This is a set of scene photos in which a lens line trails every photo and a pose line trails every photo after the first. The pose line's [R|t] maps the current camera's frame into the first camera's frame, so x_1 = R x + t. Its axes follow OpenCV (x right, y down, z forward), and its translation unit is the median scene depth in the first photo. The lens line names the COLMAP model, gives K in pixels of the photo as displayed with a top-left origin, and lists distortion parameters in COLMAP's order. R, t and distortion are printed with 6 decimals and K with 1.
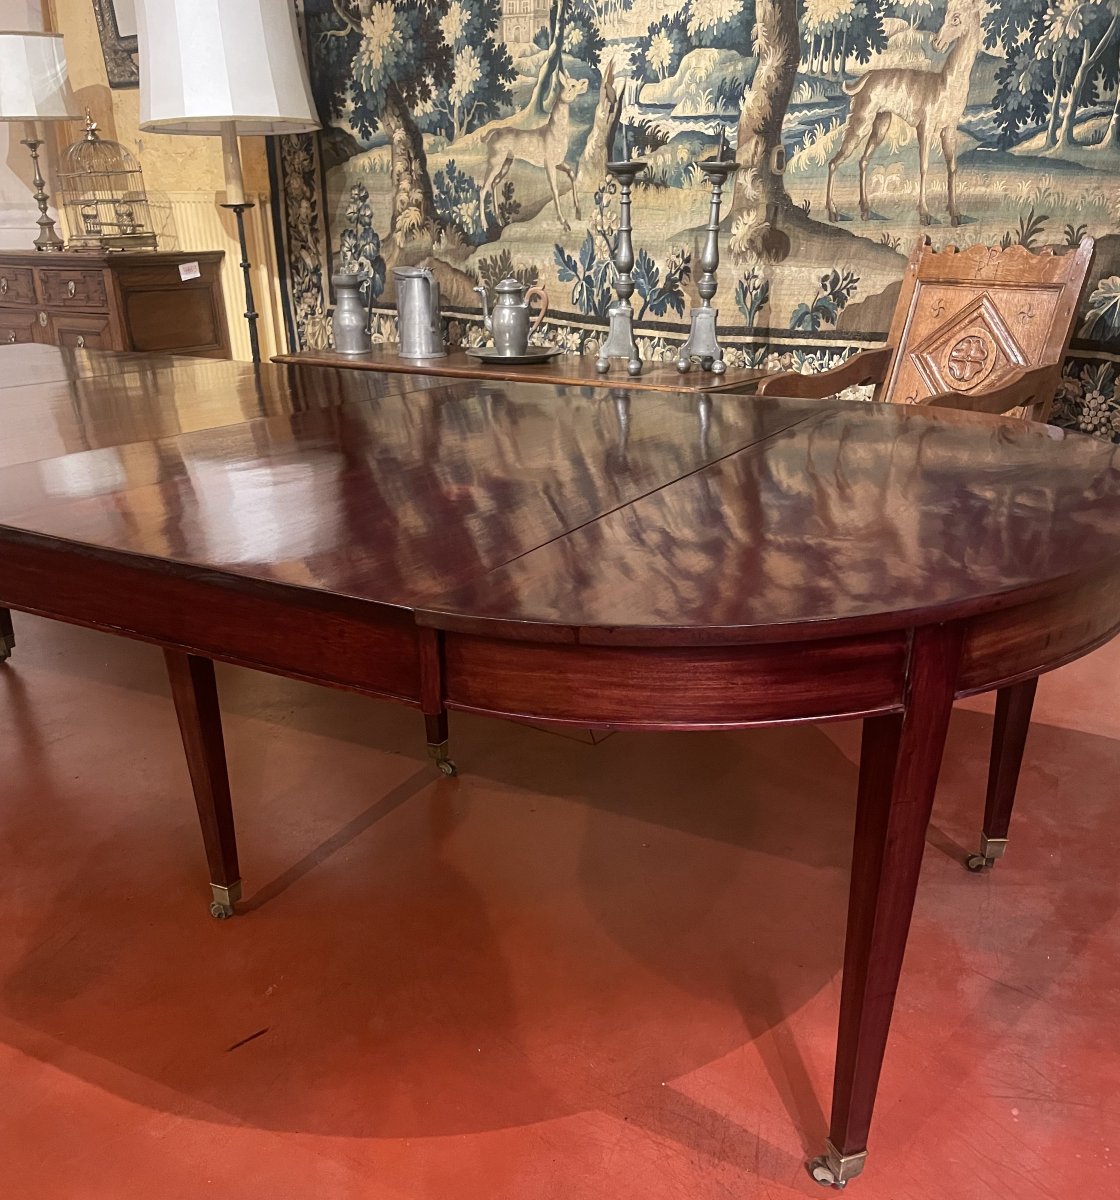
lens RADIAL K [[1133.7, 0, 574.2], [0, 1133.7, 748.7], [0, 0, 1]] dist [0.017584, 0.000000]
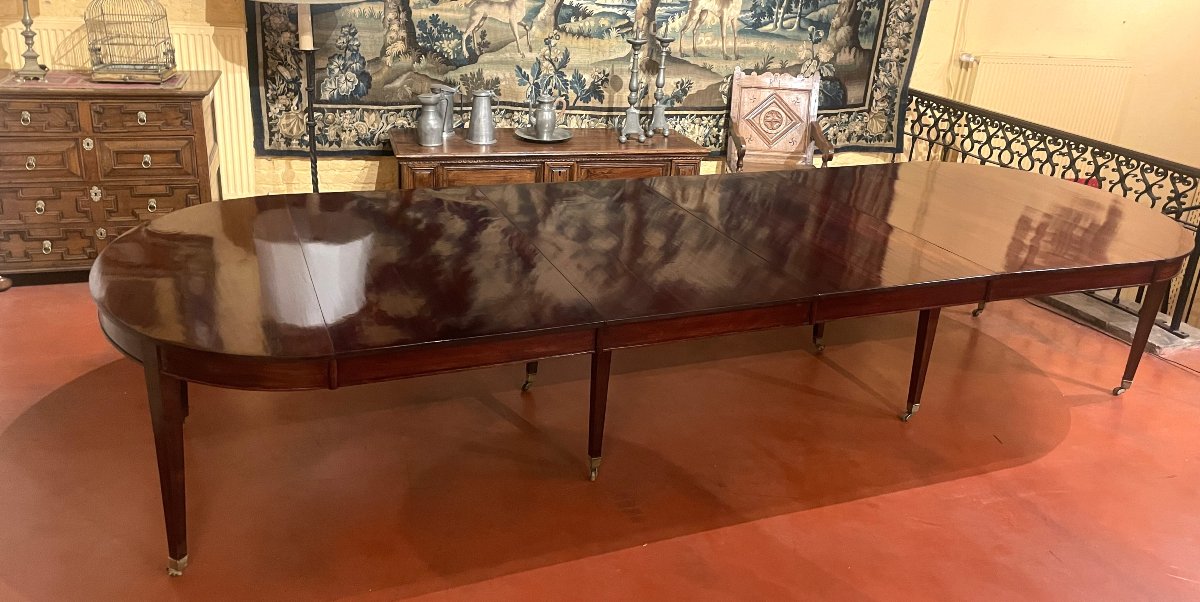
lens RADIAL K [[916.0, 0, 592.5], [0, 916.0, 247.9], [0, 0, 1]] dist [0.074102, -0.084973]
pose [[0.634111, -0.222818, 0.740442, -1.051967], [0.269312, 0.961267, 0.058633, -0.247525], [-0.724827, 0.162230, 0.669557, 0.064451]]
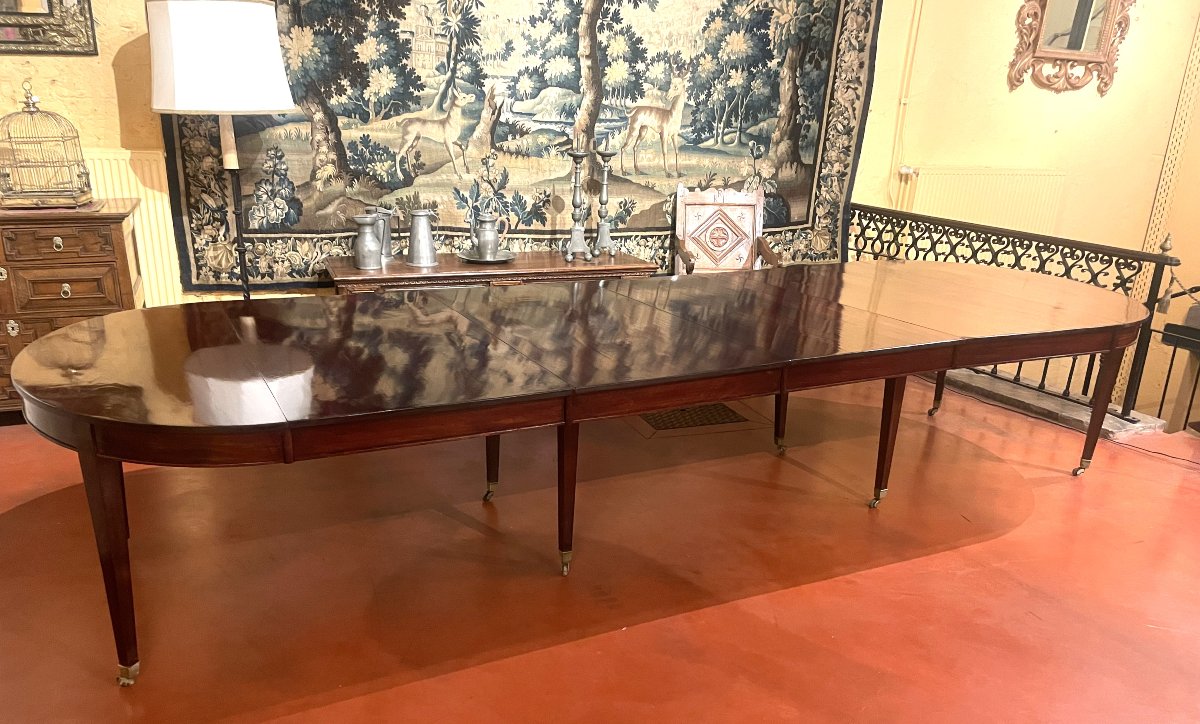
lens RADIAL K [[915.9, 0, 585.3], [0, 915.9, 441.7], [0, 0, 1]] dist [0.063512, -0.067824]
pose [[0.577285, -0.268523, 0.771128, -1.058232], [0.316376, 0.944169, 0.091933, -0.174384], [-0.752761, 0.190895, 0.630008, 0.115541]]
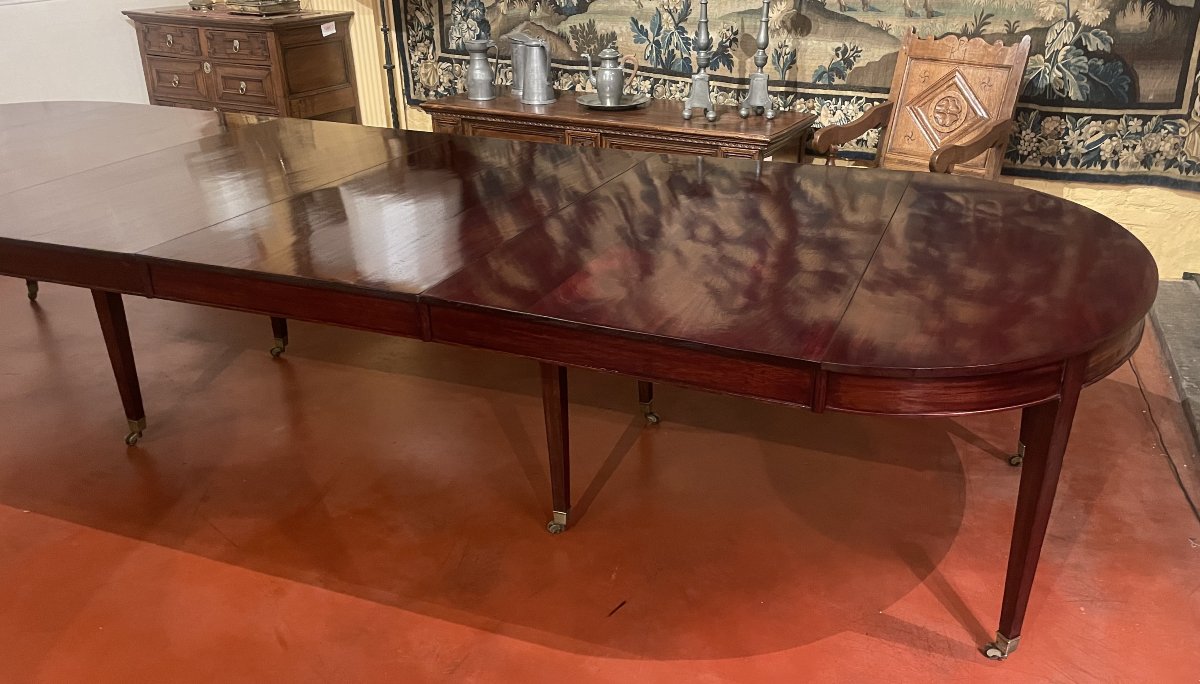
lens RADIAL K [[974.7, 0, 659.1], [0, 974.7, 340.7], [0, 0, 1]] dist [0.059454, -0.071092]
pose [[0.989331, -0.054801, 0.134986, -0.170798], [0.057372, 0.998237, -0.015226, -0.040566], [-0.133913, 0.022808, 0.990731, -0.161189]]
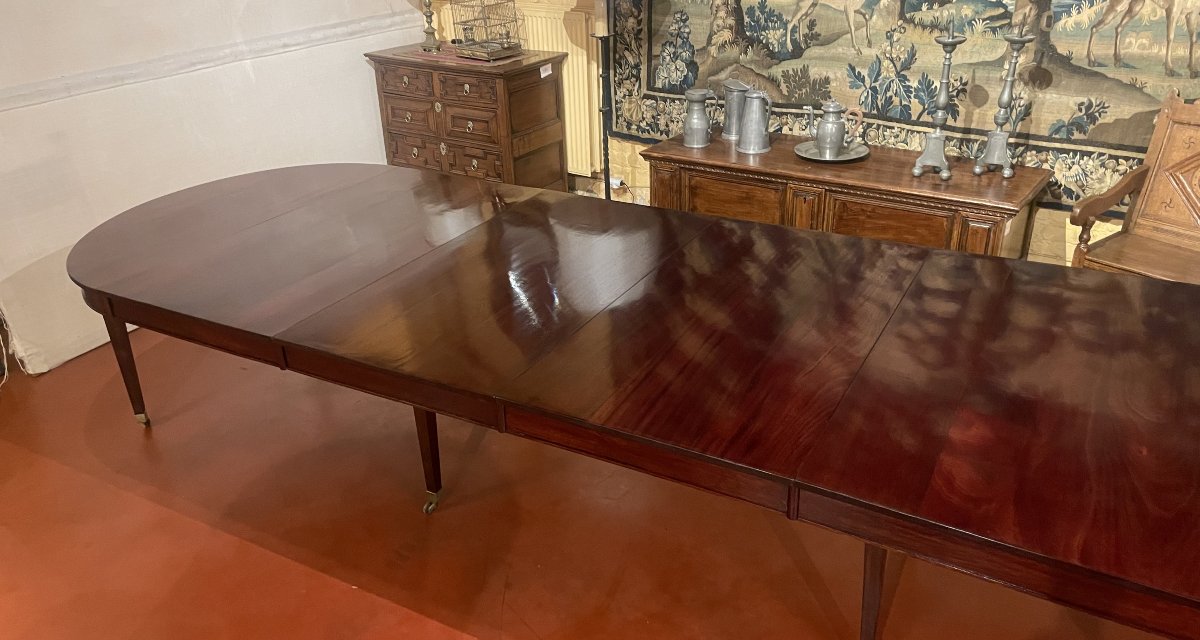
lens RADIAL K [[900.5, 0, 585.9], [0, 900.5, 307.7], [0, 0, 1]] dist [0.063973, -0.097711]
pose [[0.999178, -0.018790, -0.035912, -0.313253], [0.019099, 0.999783, 0.008284, -0.173839], [0.035748, -0.008963, 0.999321, -0.108193]]
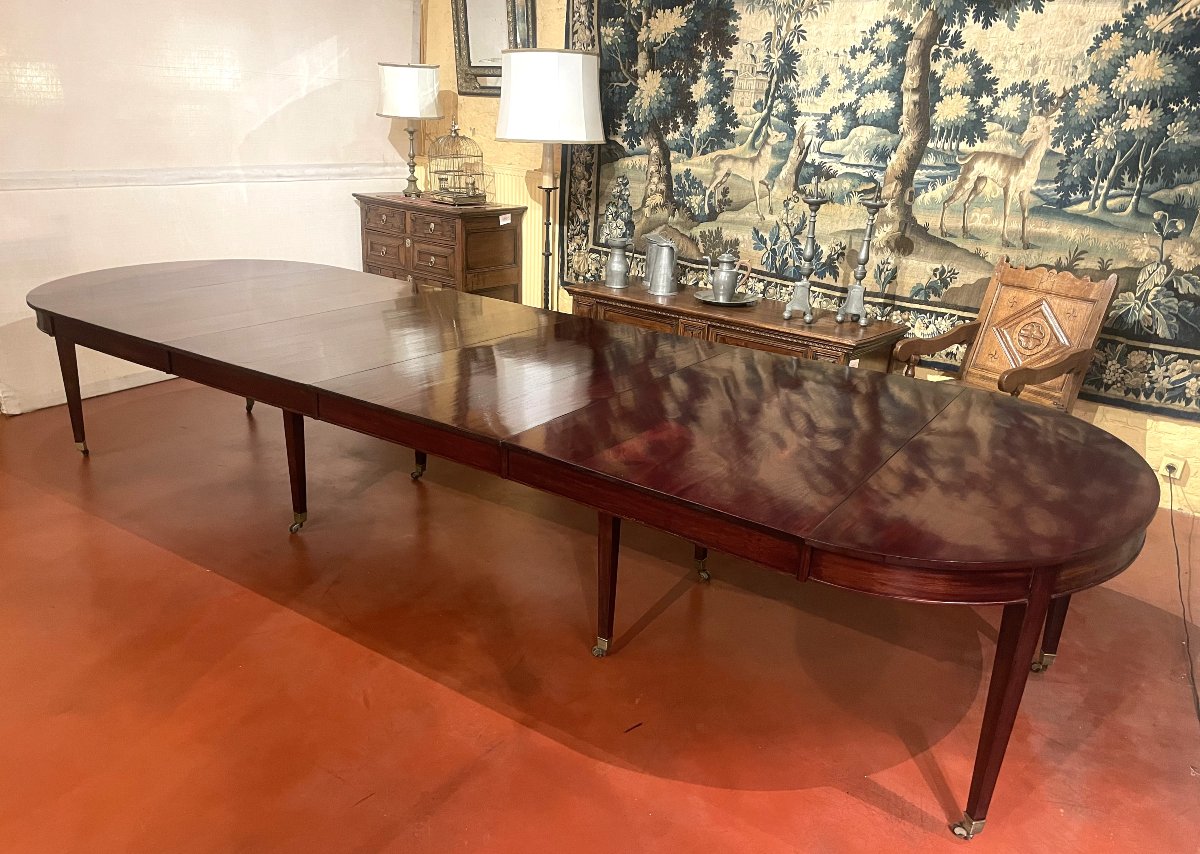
lens RADIAL K [[897.4, 0, 599.7], [0, 897.4, 441.9], [0, 0, 1]] dist [0.059854, -0.090054]
pose [[0.994151, 0.078412, -0.074260, -0.116630], [-0.084473, 0.993018, -0.082335, -0.035581], [0.067285, 0.088126, 0.993834, -0.221489]]
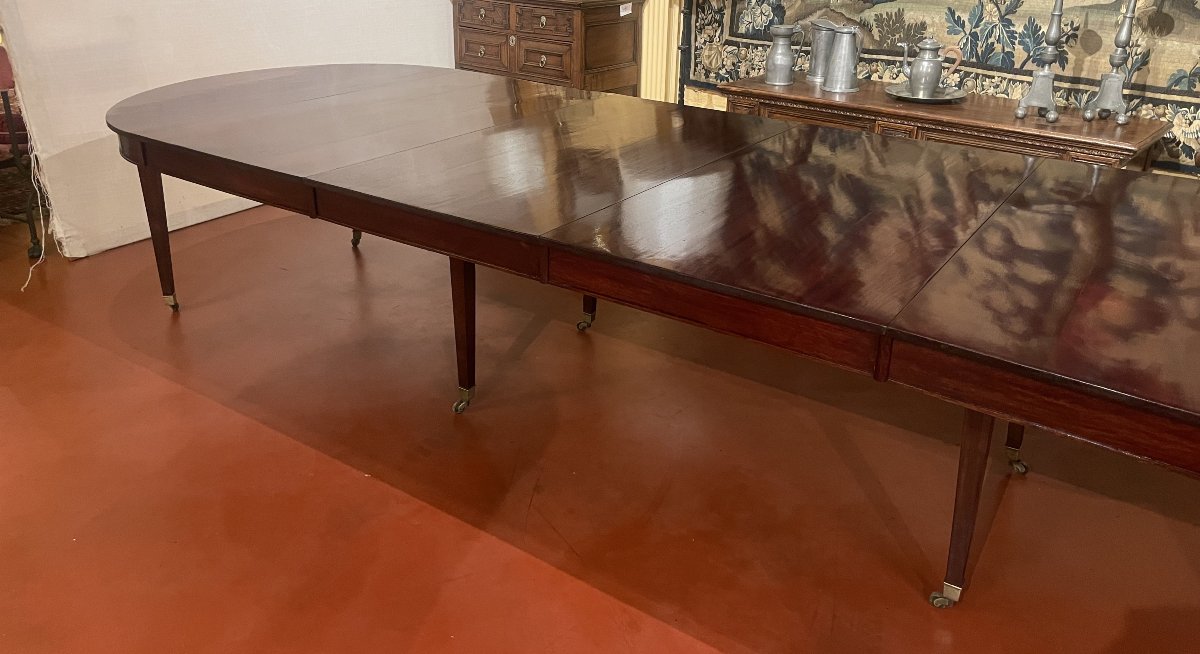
lens RADIAL K [[901.8, 0, 596.6], [0, 901.8, 249.7], [0, 0, 1]] dist [0.062430, -0.092029]
pose [[0.993889, 0.055608, -0.095357, -0.312552], [-0.062566, 0.995469, -0.071602, -0.076401], [0.090944, 0.077131, 0.992865, -0.036580]]
